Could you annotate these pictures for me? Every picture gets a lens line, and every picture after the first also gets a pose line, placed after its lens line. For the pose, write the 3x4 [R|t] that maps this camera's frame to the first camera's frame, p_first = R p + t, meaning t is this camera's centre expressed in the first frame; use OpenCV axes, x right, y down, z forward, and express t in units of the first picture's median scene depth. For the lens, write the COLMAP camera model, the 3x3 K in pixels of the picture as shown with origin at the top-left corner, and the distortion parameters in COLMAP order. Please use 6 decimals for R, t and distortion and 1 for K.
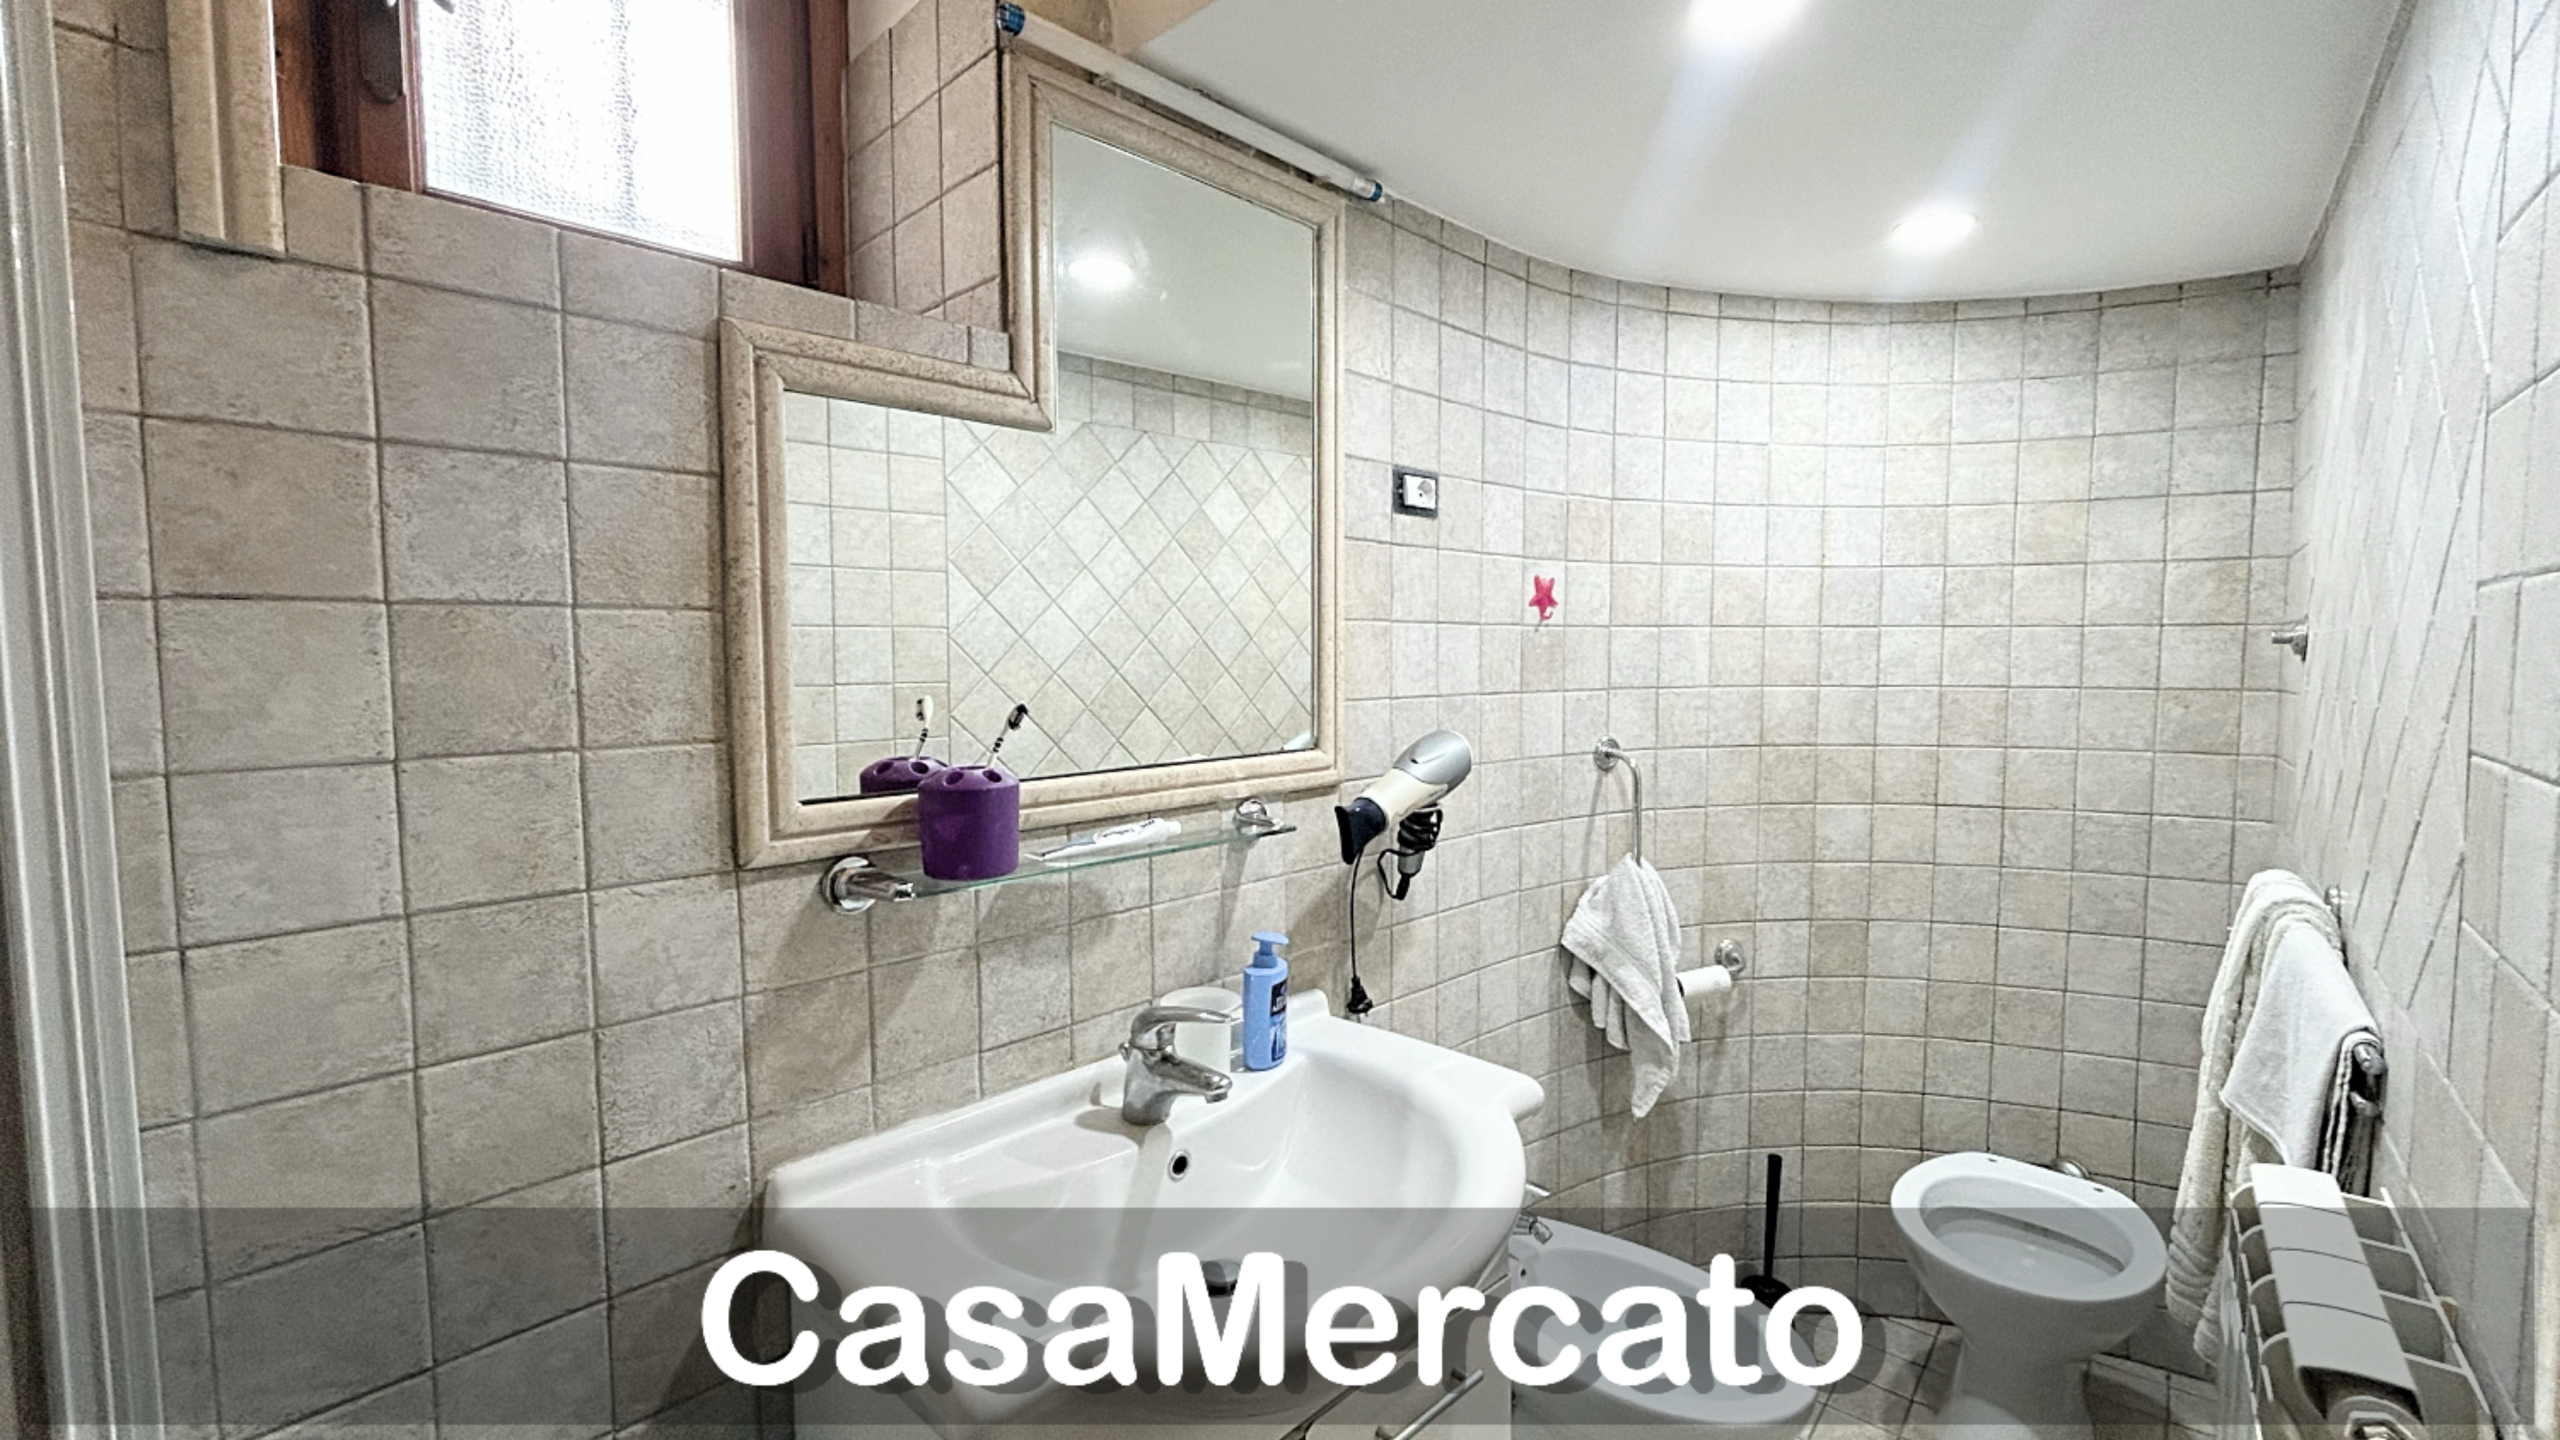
lens RADIAL K [[1031.0, 0, 1280.0], [0, 1031.0, 723.1], [0, 0, 1]] dist [0.000914, -0.000040]
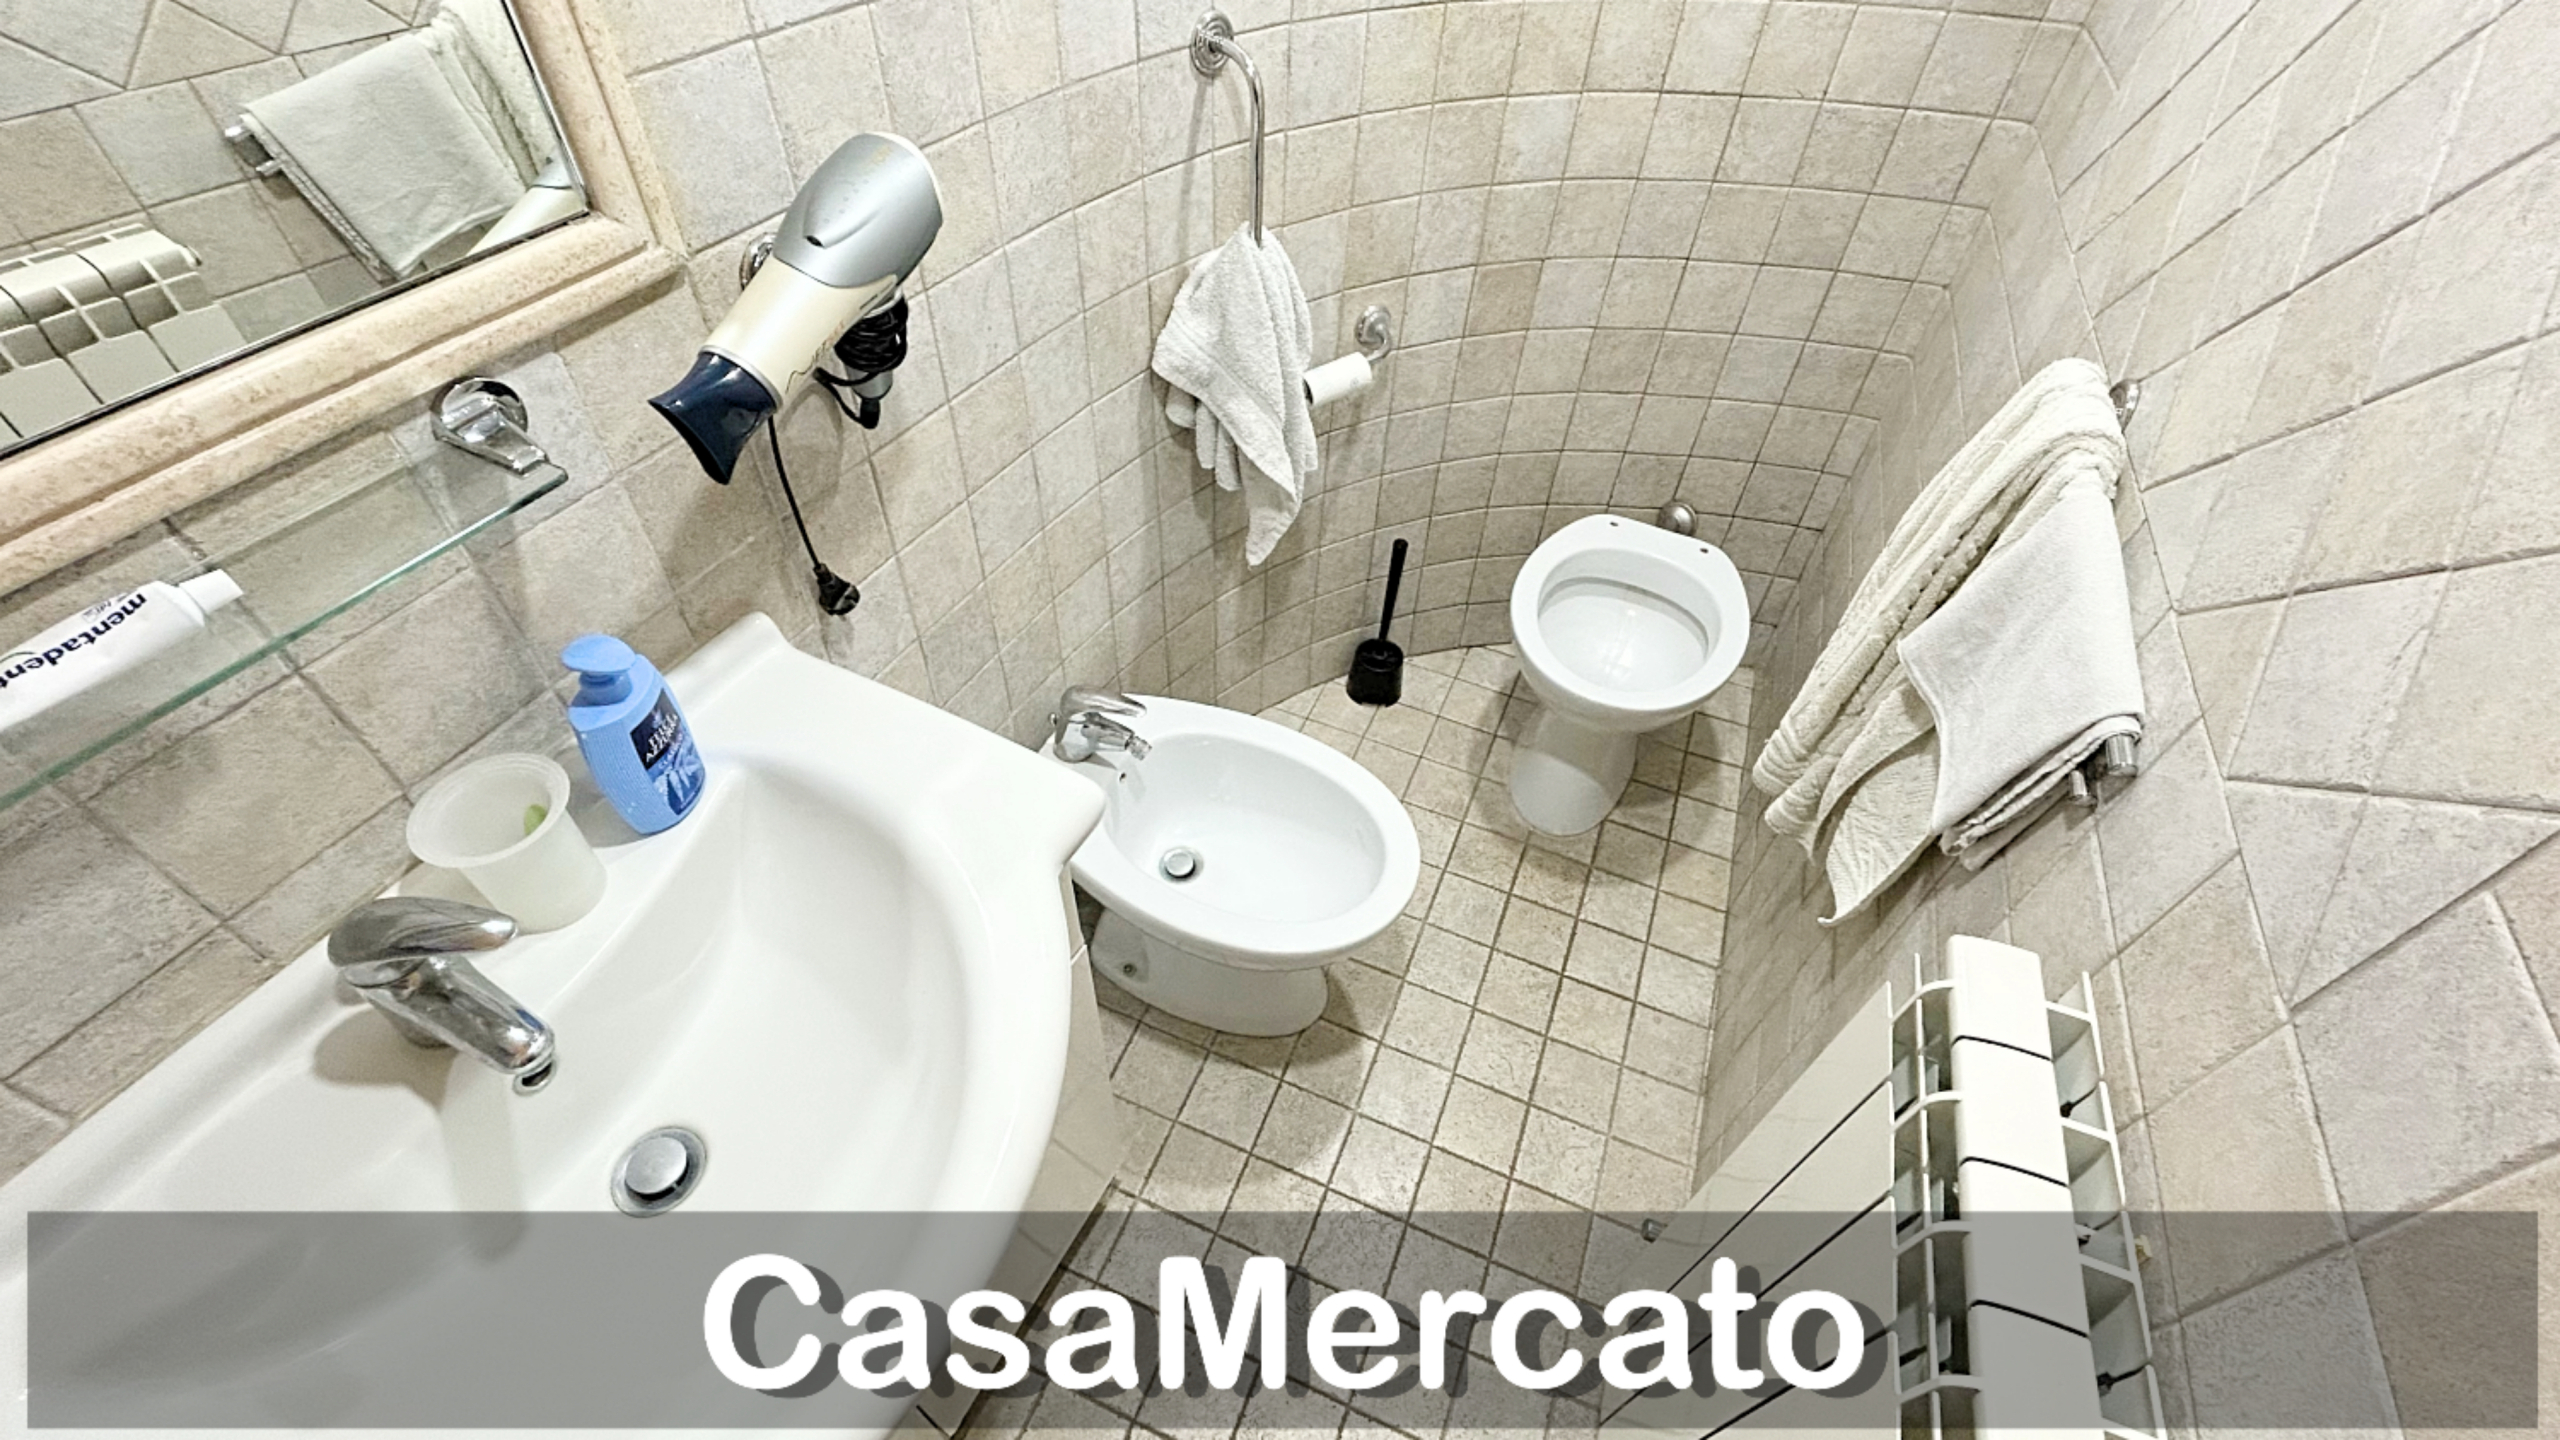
lens RADIAL K [[1075.5, 0, 1265.0], [0, 1075.5, 702.2], [0, 0, 1]] dist [-0.000426, -0.000217]
pose [[0.950747, -0.196671, 0.239583, 0.124767], [-0.017432, 0.737782, 0.674814, -0.111865], [-0.309476, -0.645754, 0.698016, 0.315734]]
